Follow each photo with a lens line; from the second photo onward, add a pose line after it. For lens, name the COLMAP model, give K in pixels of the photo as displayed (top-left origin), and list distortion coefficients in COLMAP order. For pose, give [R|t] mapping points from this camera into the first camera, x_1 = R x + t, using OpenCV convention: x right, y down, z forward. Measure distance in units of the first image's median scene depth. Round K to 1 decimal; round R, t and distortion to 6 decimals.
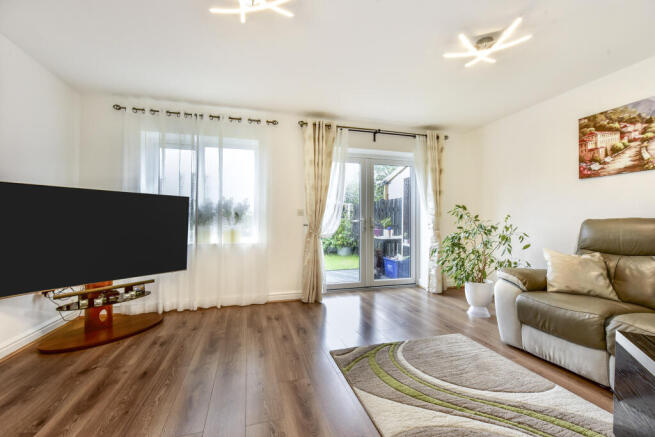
lens RADIAL K [[268.9, 0, 308.7], [0, 268.9, 221.6], [0, 0, 1]] dist [-0.002880, -0.000375]
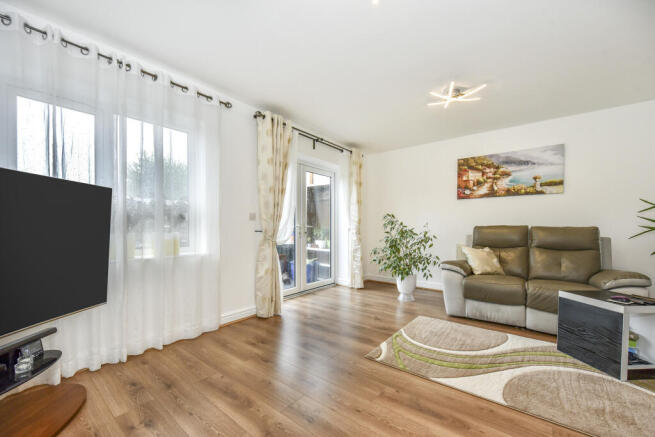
lens RADIAL K [[268.9, 0, 306.1], [0, 268.9, 231.8], [0, 0, 1]] dist [-0.002880, -0.000375]
pose [[0.810643, -0.008594, 0.585478, -0.449506], [-0.001503, 0.999858, 0.016757, 0.000596], [-0.585539, -0.014464, 0.810515, 0.212667]]
